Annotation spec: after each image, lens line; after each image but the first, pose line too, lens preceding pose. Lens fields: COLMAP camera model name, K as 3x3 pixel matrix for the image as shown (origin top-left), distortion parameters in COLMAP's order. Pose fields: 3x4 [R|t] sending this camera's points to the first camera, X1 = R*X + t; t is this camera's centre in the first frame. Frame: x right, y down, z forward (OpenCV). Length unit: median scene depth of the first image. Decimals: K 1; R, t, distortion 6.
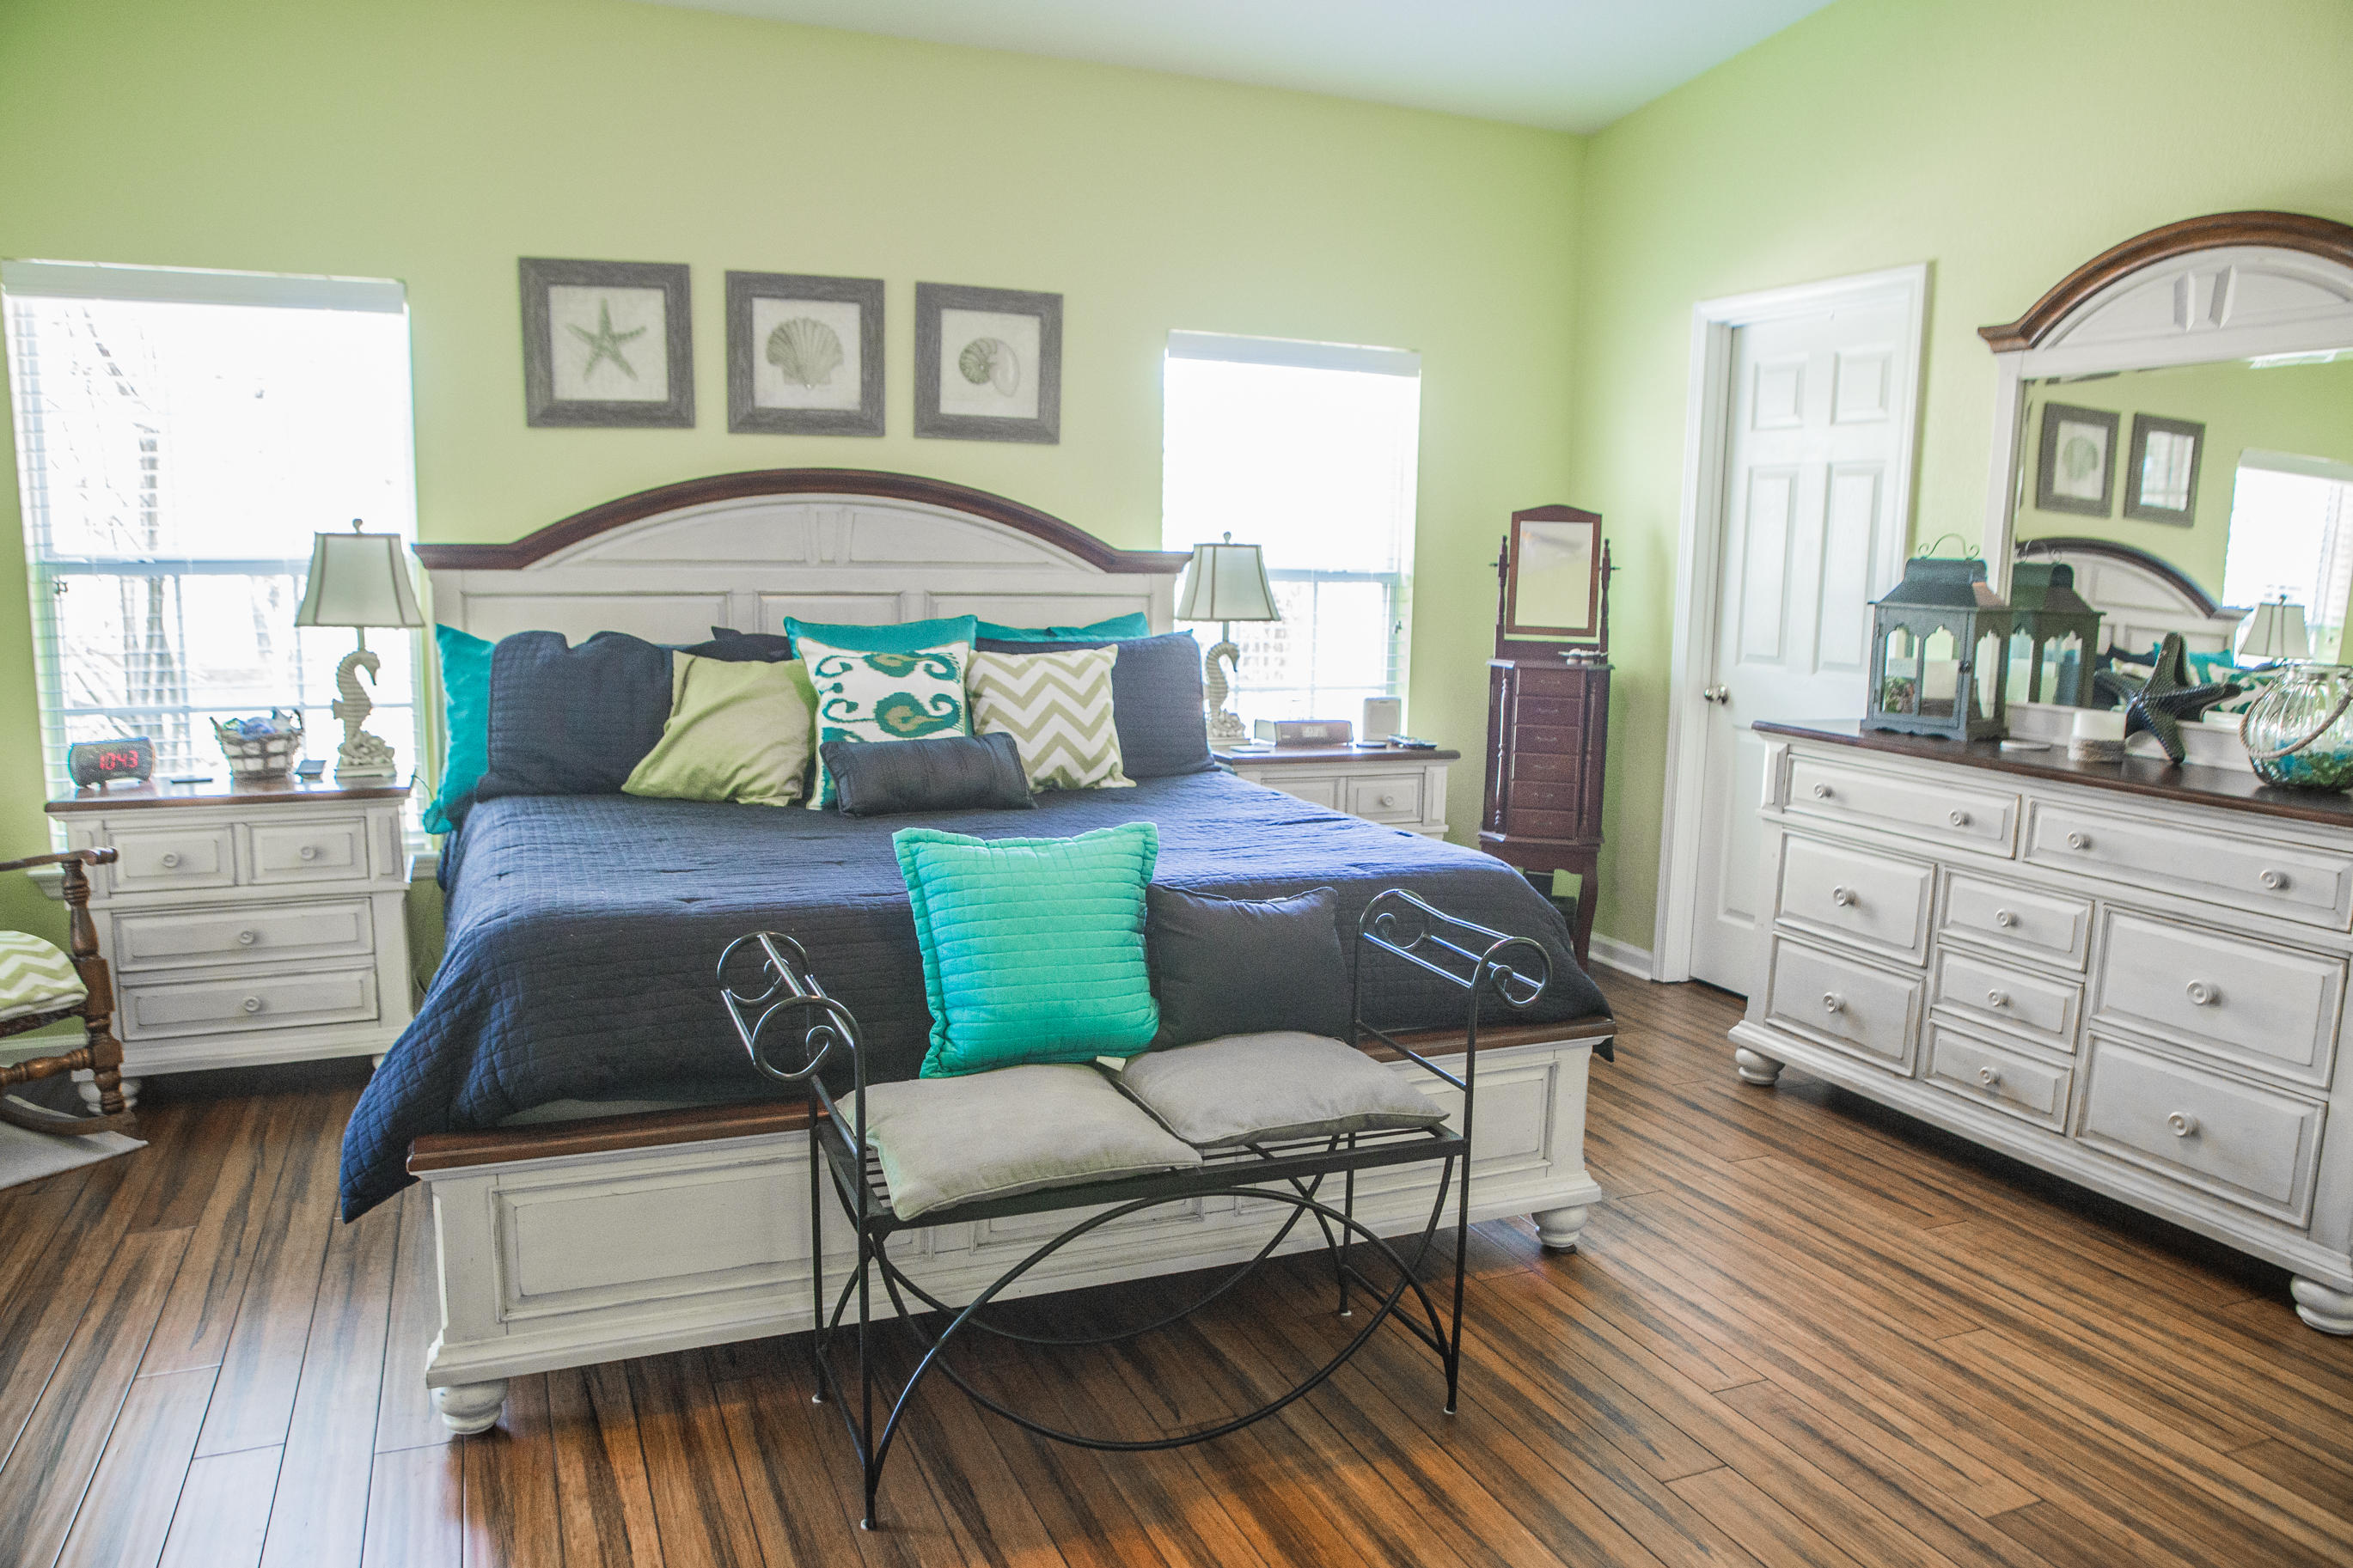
lens RADIAL K [[1662.6, 0, 1189.5], [0, 1662.6, 801.8], [0, 0, 1]] dist [-0.101748, 0.072919]
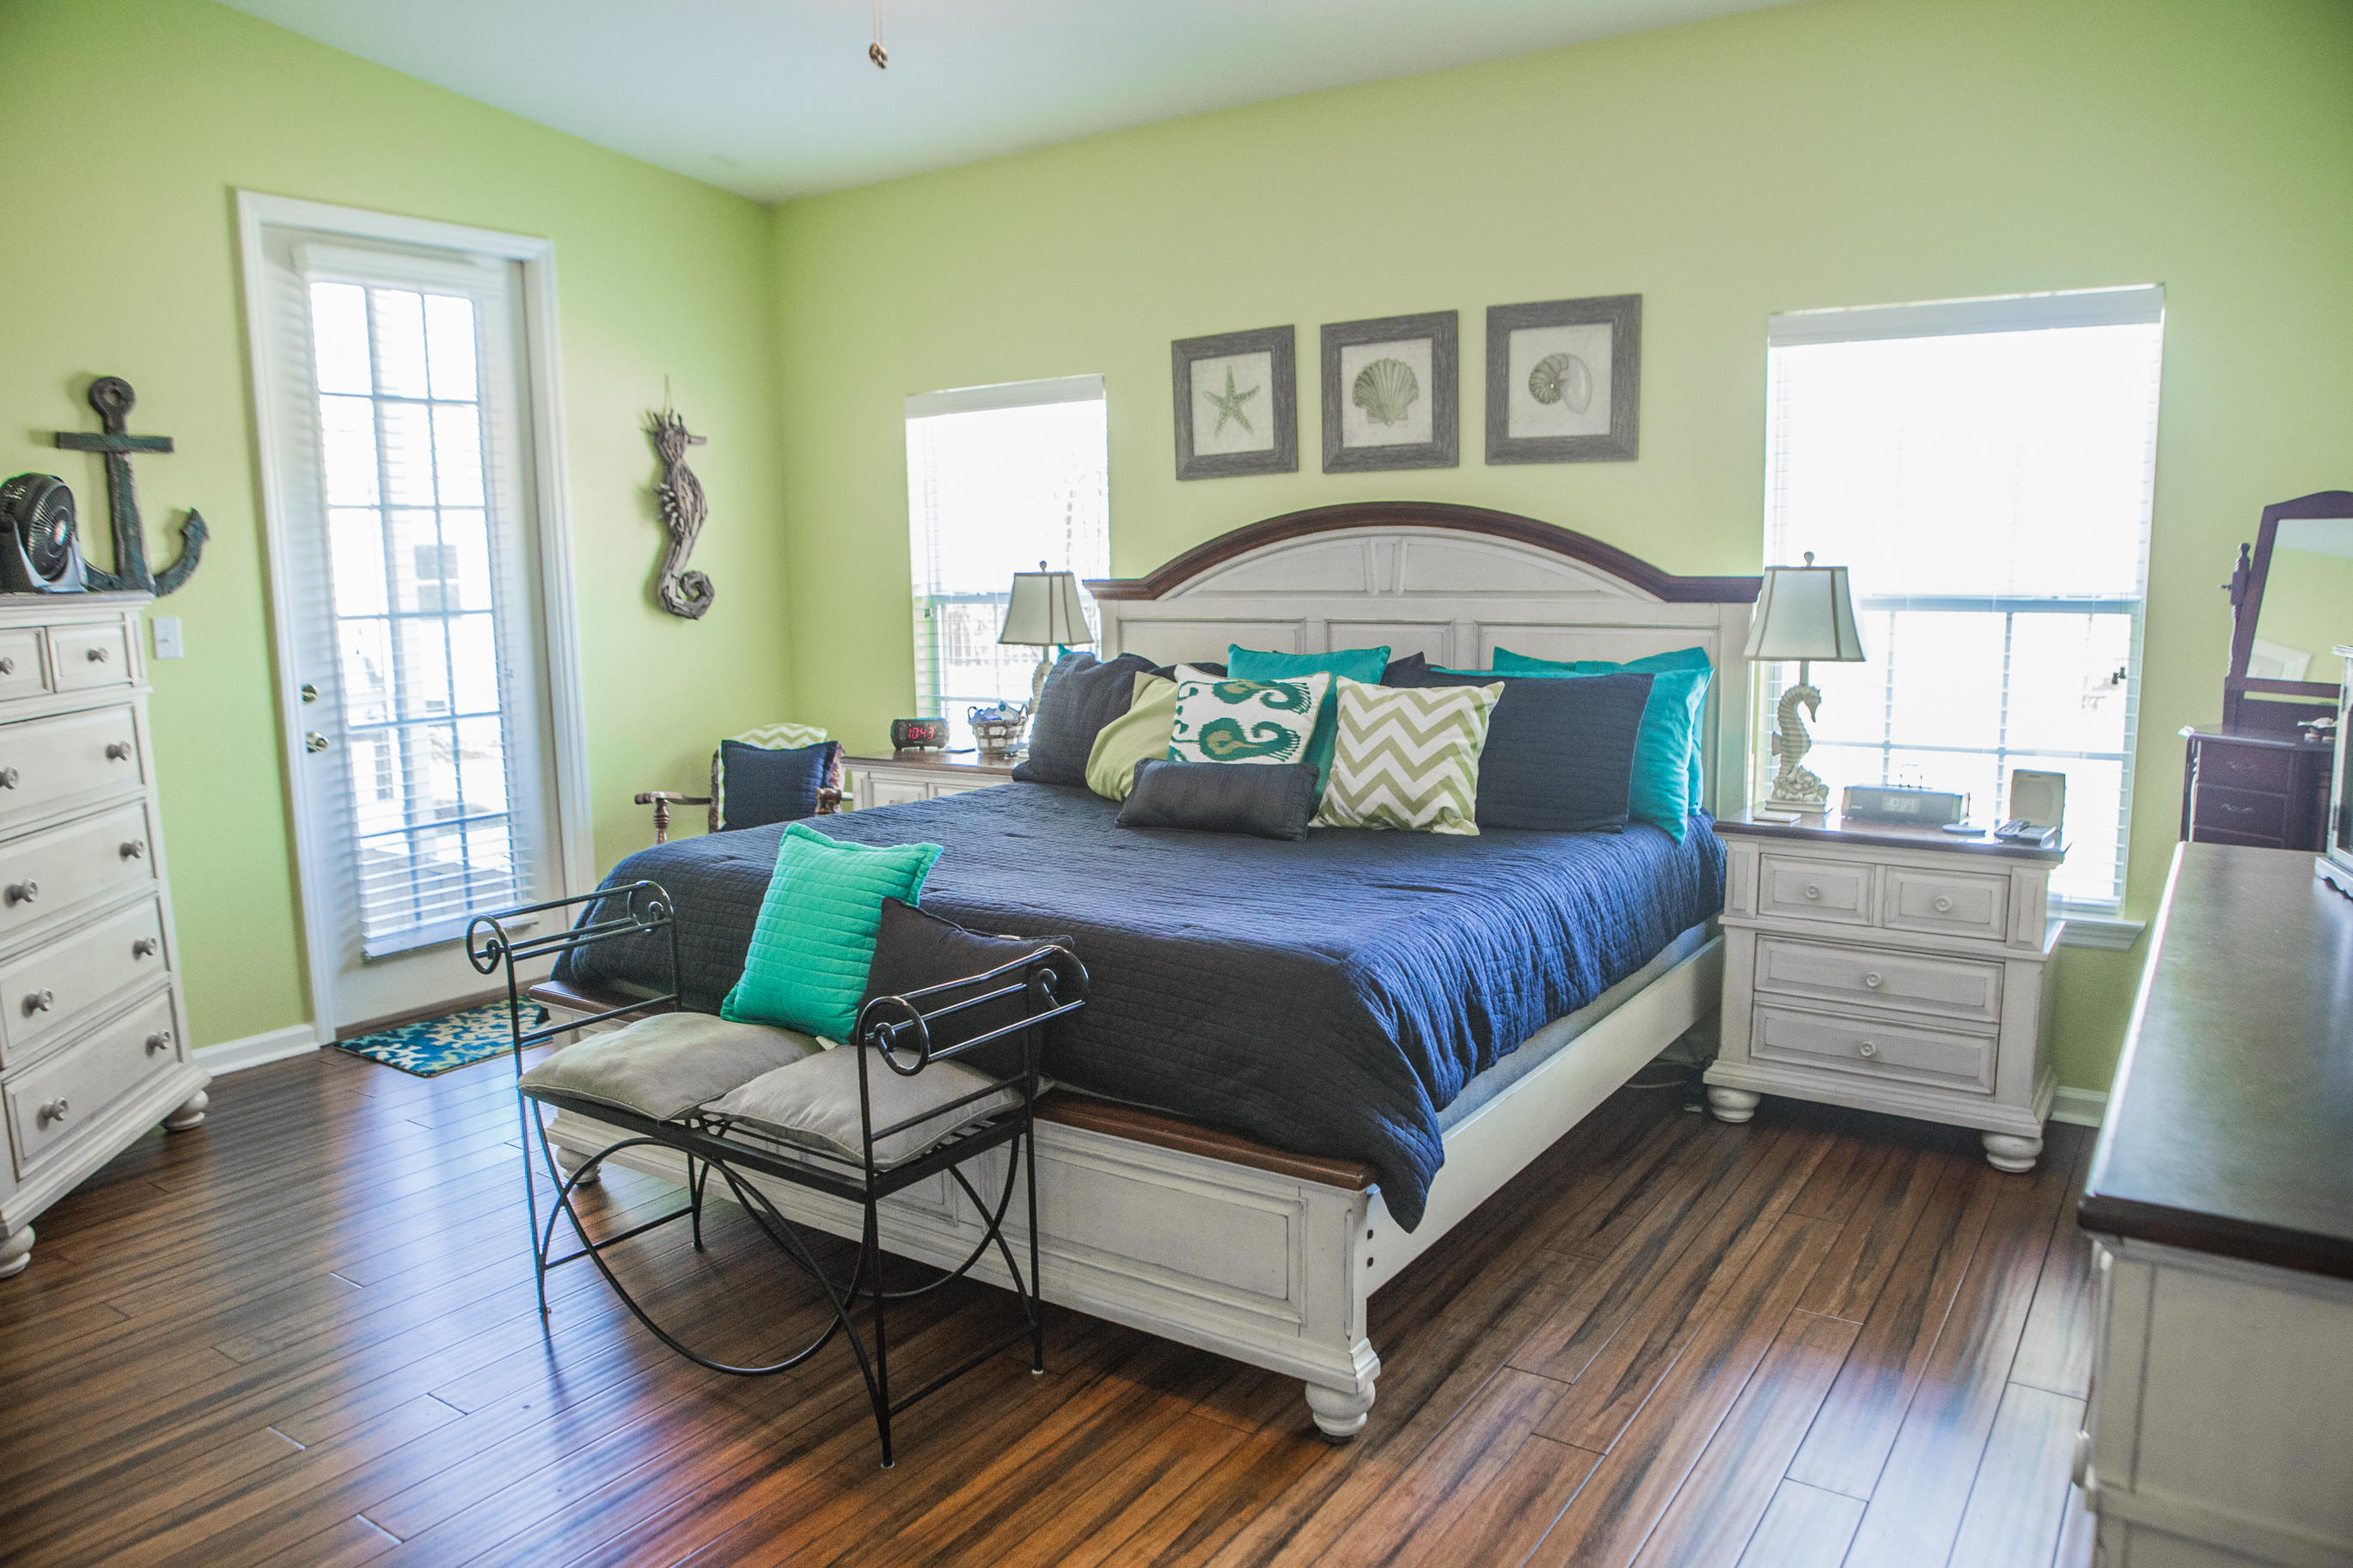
lens RADIAL K [[1662.6, 0, 1180.1], [0, 1662.6, 792.9], [0, 0, 1]] dist [-0.101748, 0.072919]
pose [[0.538406, 0.091295, -0.837725, 0.601987], [-0.102807, 0.993804, 0.042231, -0.051021], [0.836391, 0.063387, 0.544456, 0.336635]]
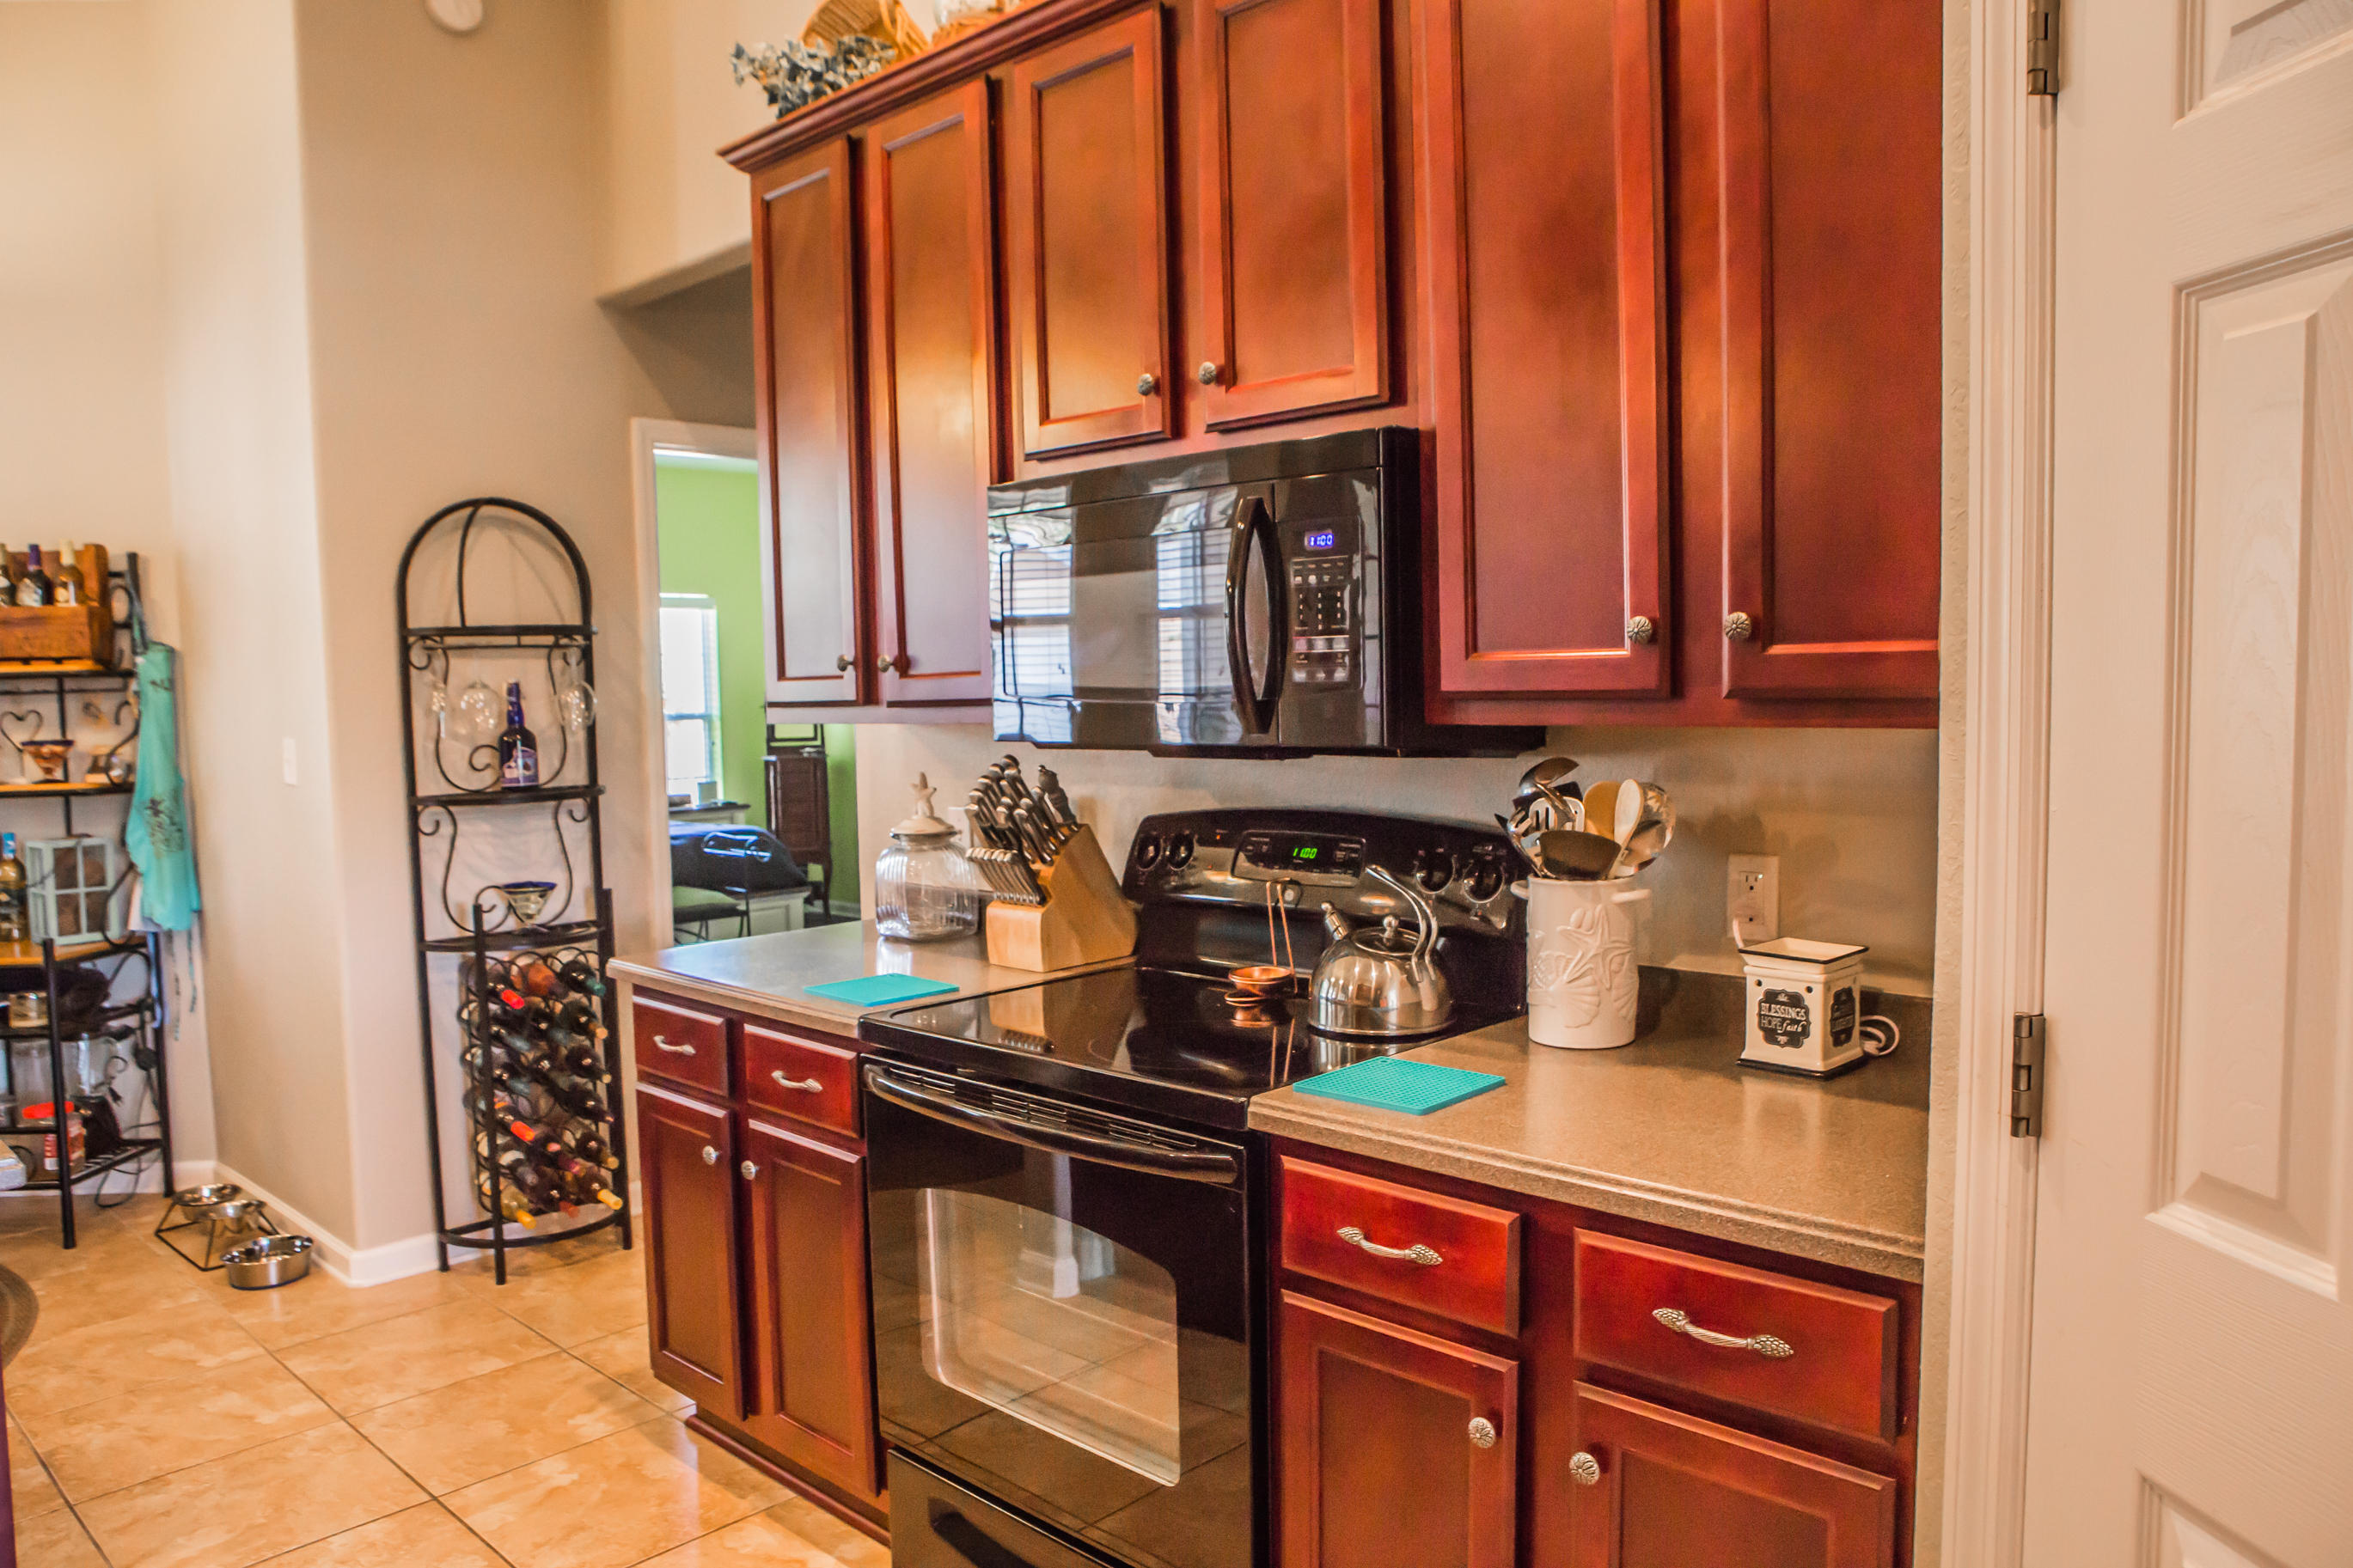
lens RADIAL K [[1662.6, 0, 1199.8], [0, 1662.6, 788.3], [0, 0, 1]] dist [-0.101748, 0.072919]
pose [[0.917800, -0.071442, 0.390562, -0.119832], [0.104825, 0.992377, -0.064806, 0.148541], [-0.382955, 0.100419, 0.918293, -1.097459]]
